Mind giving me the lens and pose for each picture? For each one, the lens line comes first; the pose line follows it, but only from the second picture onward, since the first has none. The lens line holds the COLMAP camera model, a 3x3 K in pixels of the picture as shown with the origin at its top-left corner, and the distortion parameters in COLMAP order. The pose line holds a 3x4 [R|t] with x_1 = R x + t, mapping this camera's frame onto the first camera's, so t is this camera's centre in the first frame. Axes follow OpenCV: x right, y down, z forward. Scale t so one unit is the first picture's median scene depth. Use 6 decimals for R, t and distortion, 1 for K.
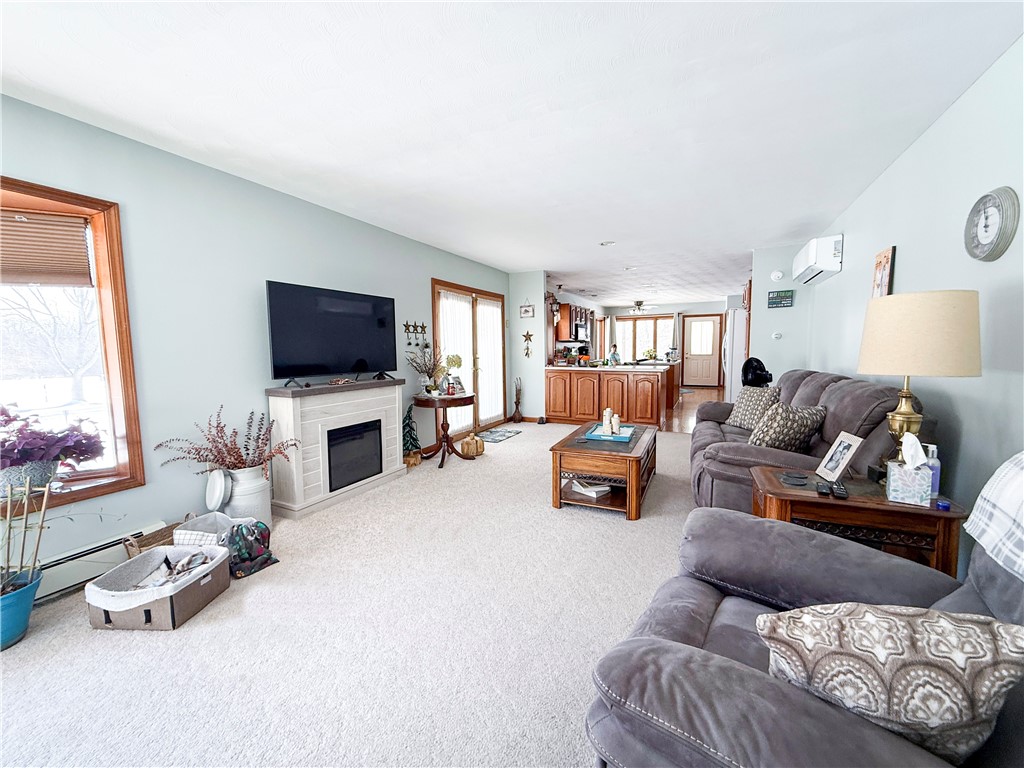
lens RADIAL K [[408.2, 0, 507.4], [0, 408.2, 385.4], [0, 0, 1]] dist [0.002691, 0.000117]
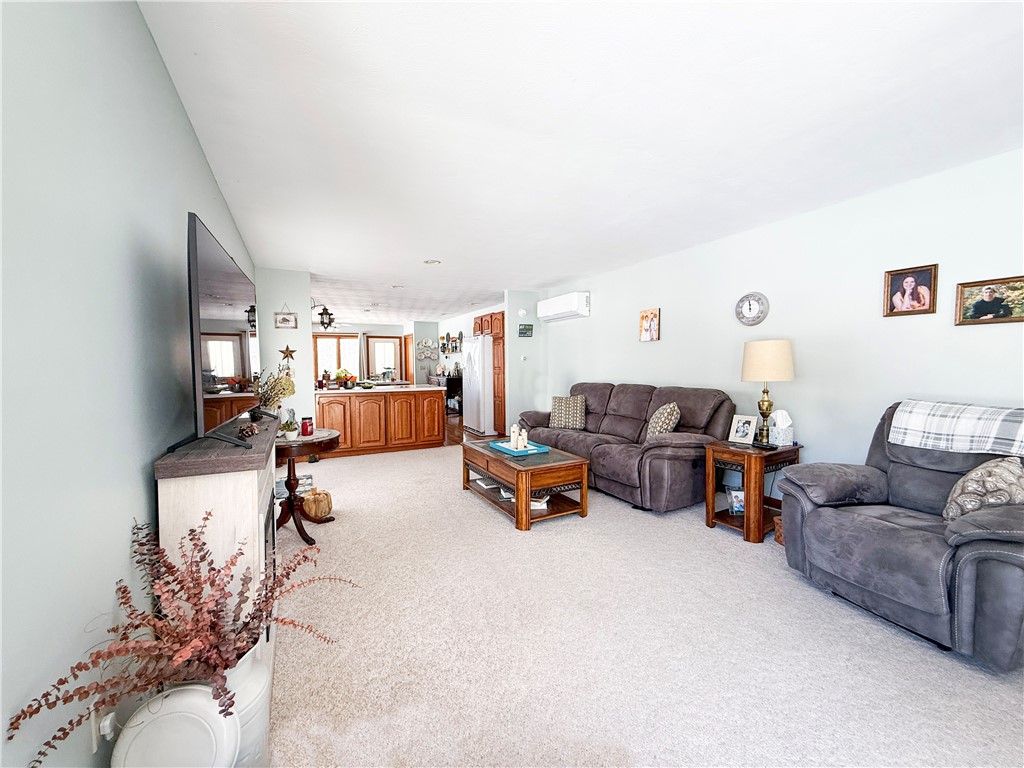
lens RADIAL K [[408.2, 0, 513.0], [0, 408.2, 379.9], [0, 0, 1]] dist [0.002691, 0.000117]
pose [[0.593448, -0.024094, 0.804512, -0.320144], [0.073478, 0.997000, -0.024342, -0.017664], [-0.801511, 0.073559, 0.593438, 0.199605]]
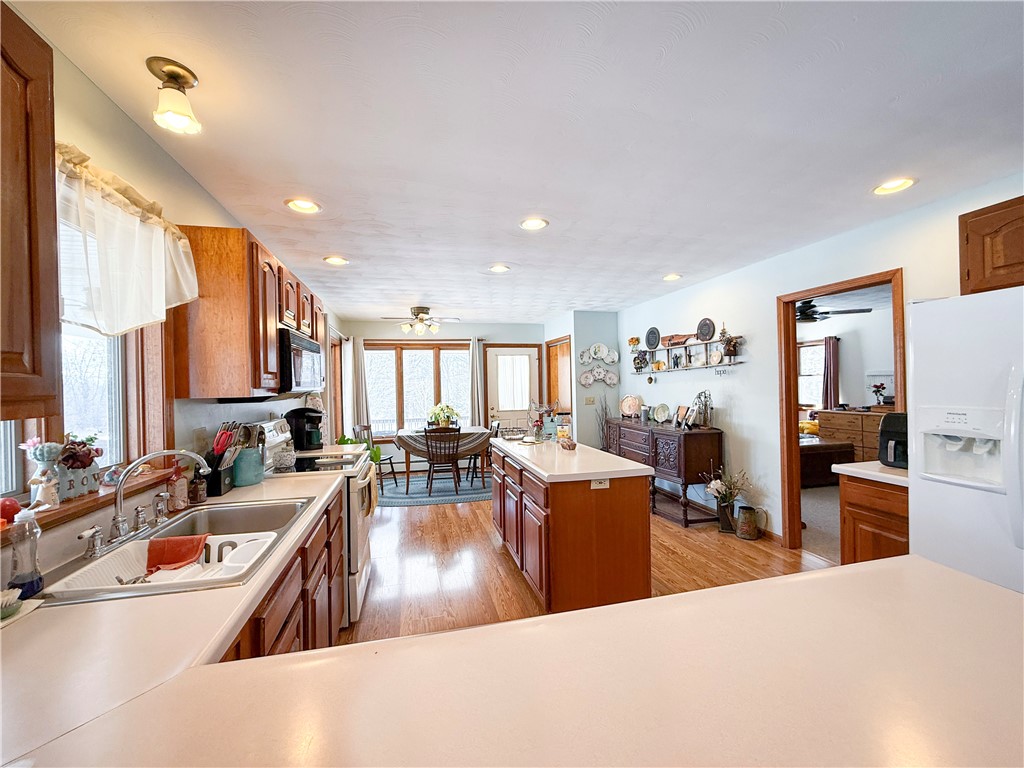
lens RADIAL K [[408.2, 0, 504.6], [0, 408.2, 382.9], [0, 0, 1]] dist [0.002691, 0.000117]
pose [[0.774498, -0.000071, 0.632577, 0.156340], [0.068339, 0.994157, -0.083559, -0.119527], [-0.628874, 0.107946, 0.769977, 0.981391]]
